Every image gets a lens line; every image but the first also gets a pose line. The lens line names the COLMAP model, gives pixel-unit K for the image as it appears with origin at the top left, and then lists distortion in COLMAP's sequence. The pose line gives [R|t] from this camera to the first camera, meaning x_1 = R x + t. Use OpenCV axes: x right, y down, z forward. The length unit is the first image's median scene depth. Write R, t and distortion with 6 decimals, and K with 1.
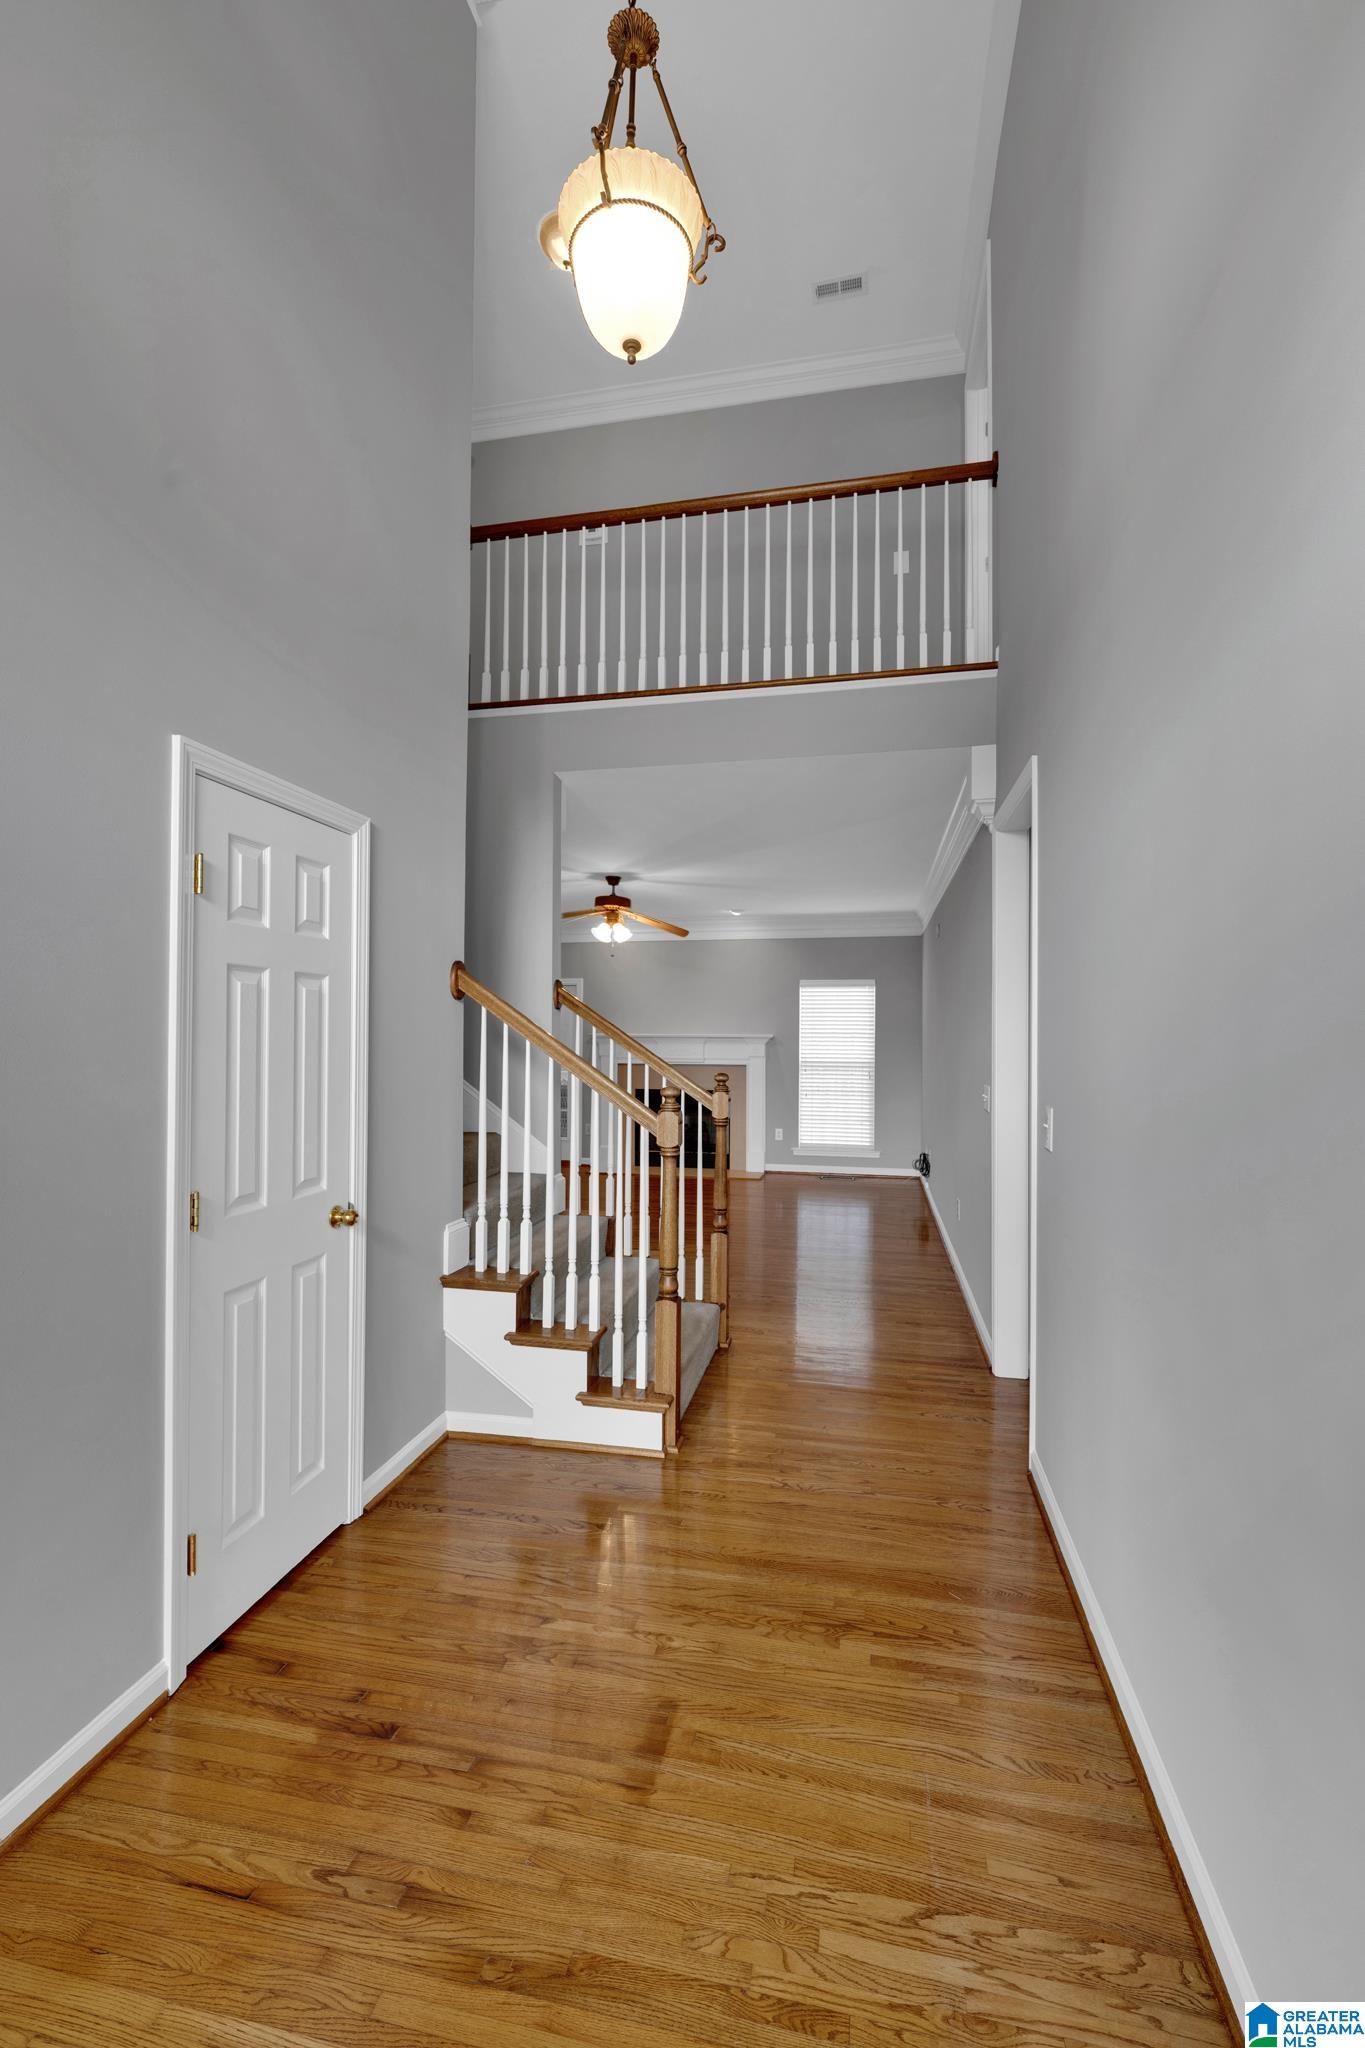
lens RADIAL K [[906.9, 0, 677.5], [0, 906.9, 1031.4], [0, 0, 1]] dist [0.001829, 0.000145]
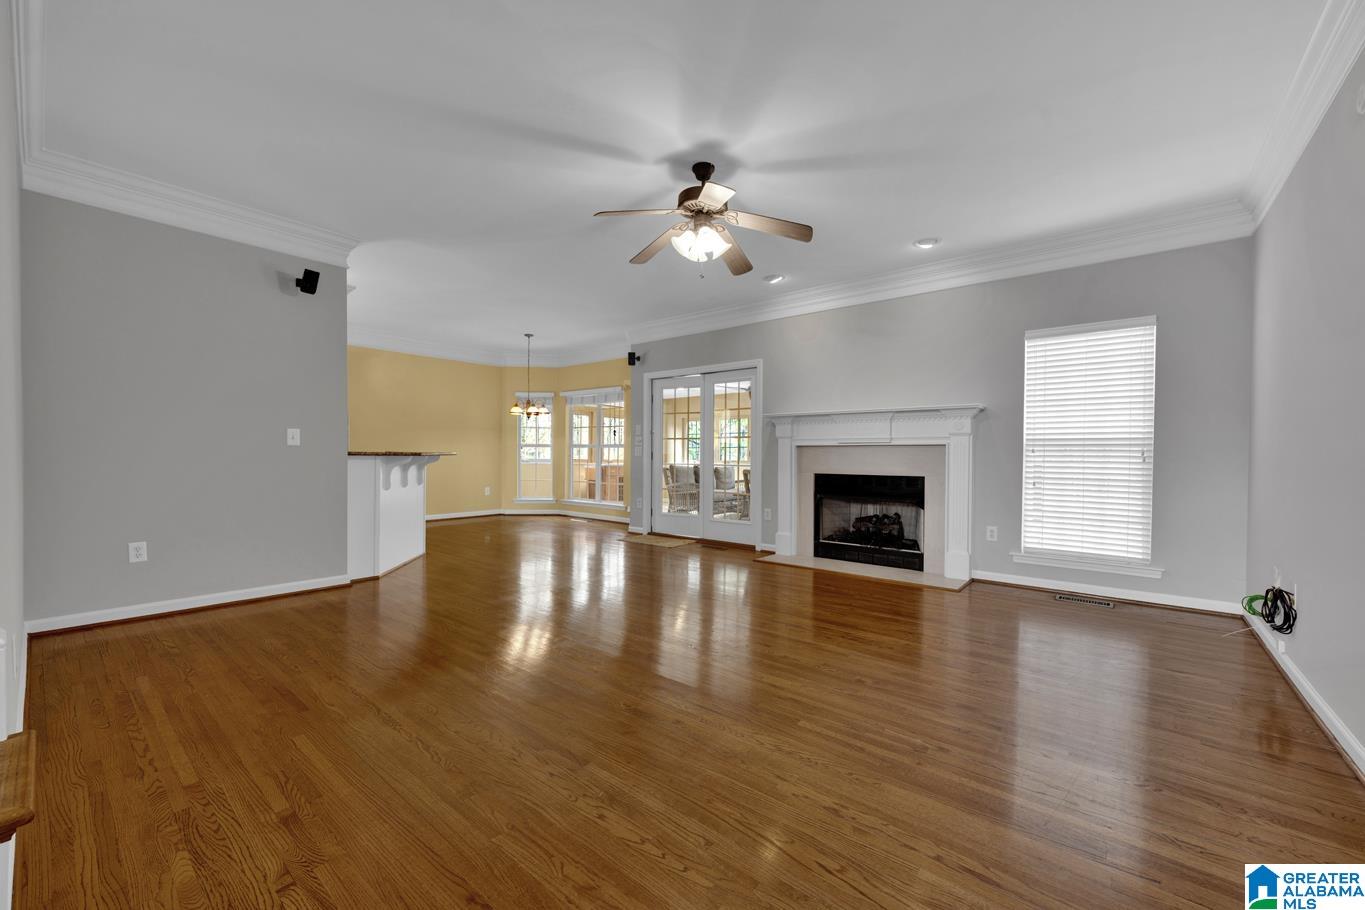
lens RADIAL K [[534.1, 0, 684.7], [0, 534.1, 456.2], [0, 0, 1]] dist [-0.001460, -0.000646]
pose [[0.892388, 0.002812, -0.451259, 0.084075], [0.001069, 0.999965, 0.008344, 0.043776], [0.451267, -0.007929, 0.892354, 0.479471]]
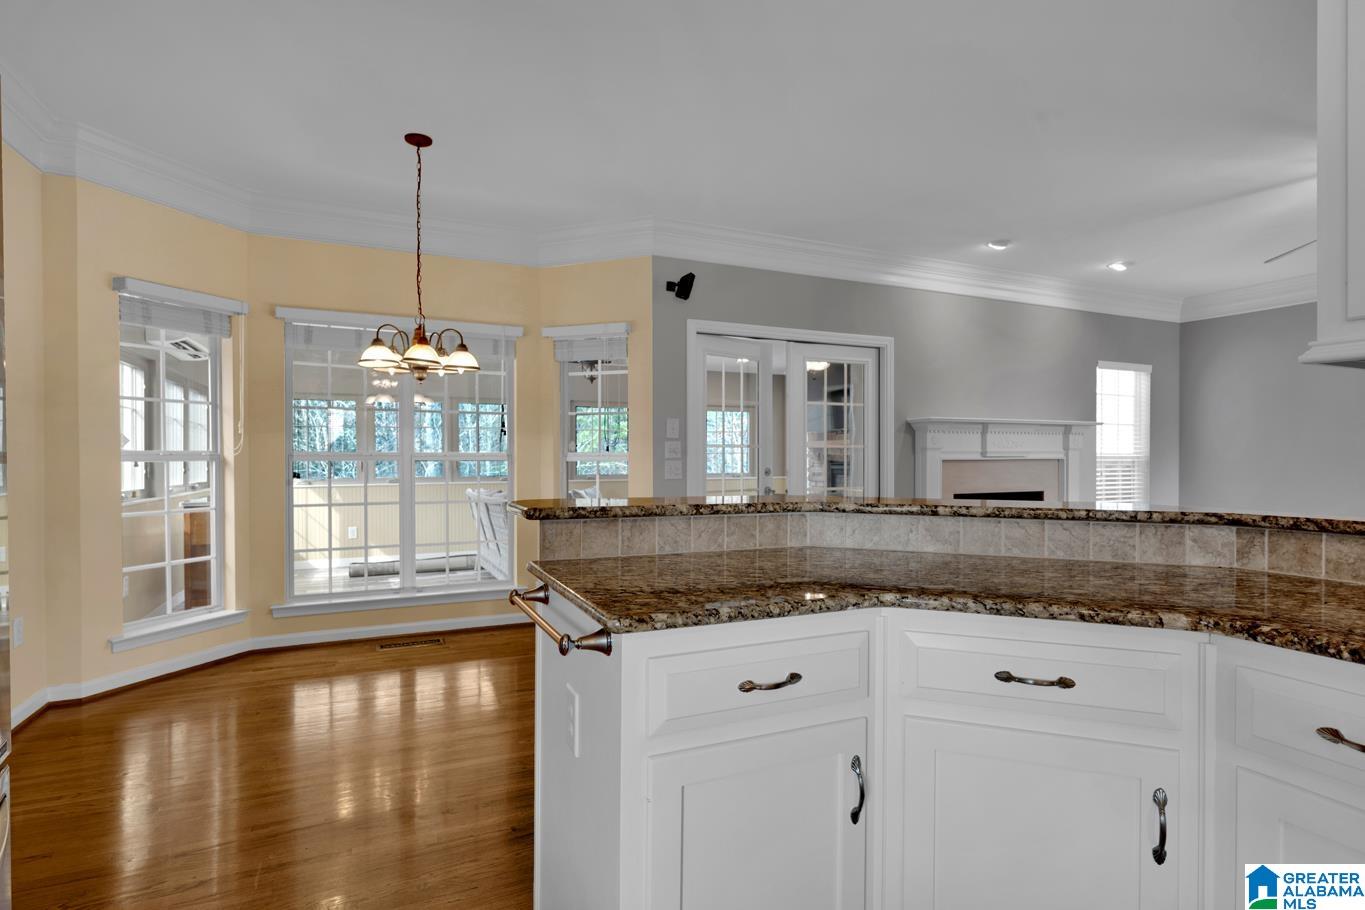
lens RADIAL K [[676.3, 0, 681.9], [0, 676.3, 457.6], [0, 0, 1]] dist [0.006035, -0.000821]
pose [[0.797159, -0.007490, 0.603723, -0.576625], [0.000273, 0.999927, 0.012045, 0.028491], [-0.603770, -0.009437, 0.797103, 0.725417]]
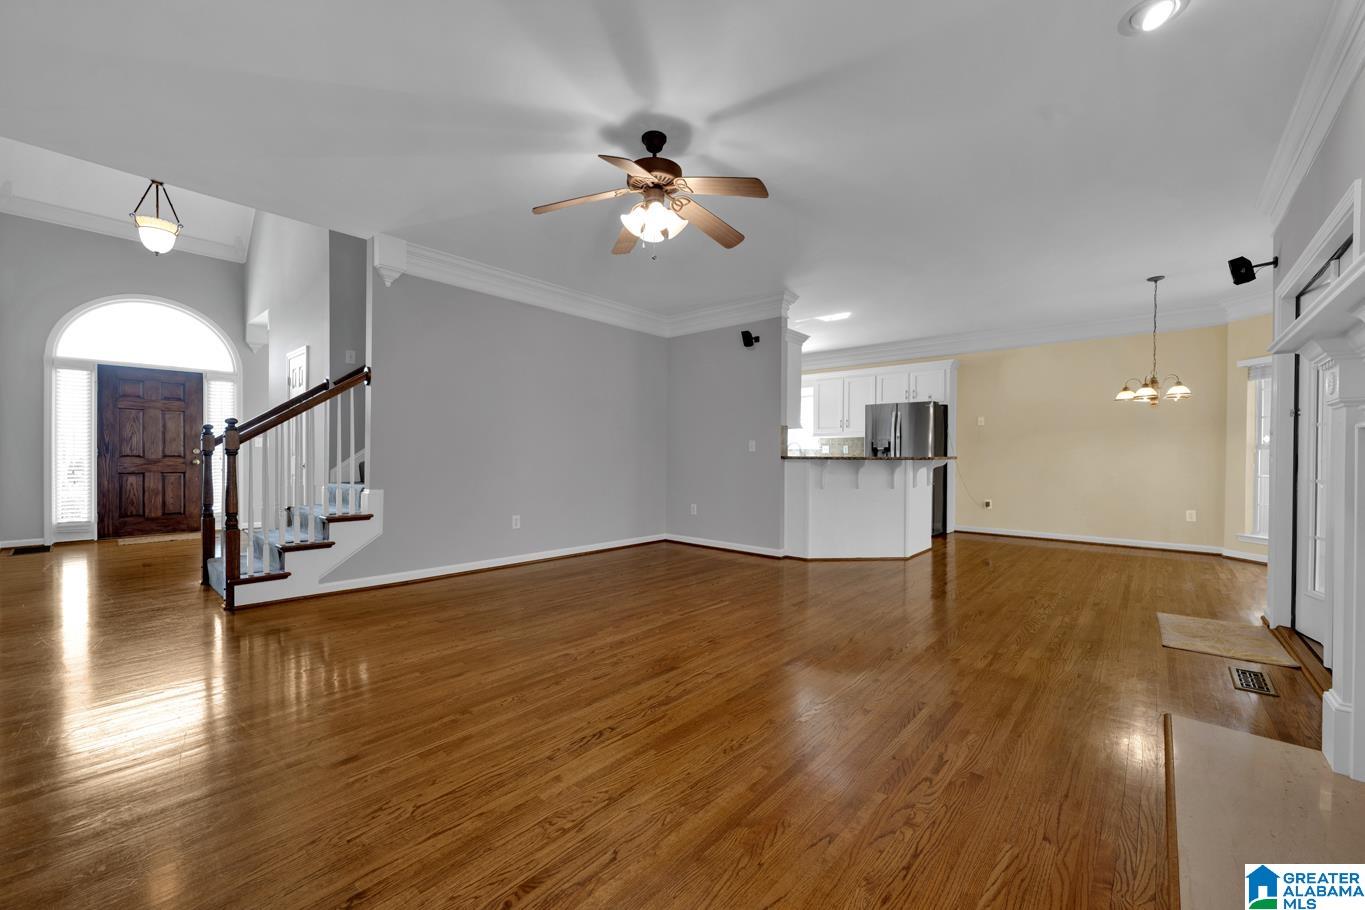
lens RADIAL K [[534.1, 0, 679.8], [0, 534.1, 459.6], [0, 0, 1]] dist [-0.001460, -0.000646]
pose [[-0.489234, -0.003778, -0.872144, 0.194732], [-0.001692, 0.999993, -0.003383, 0.049187], [0.872151, -0.000179, -0.489237, 0.928770]]
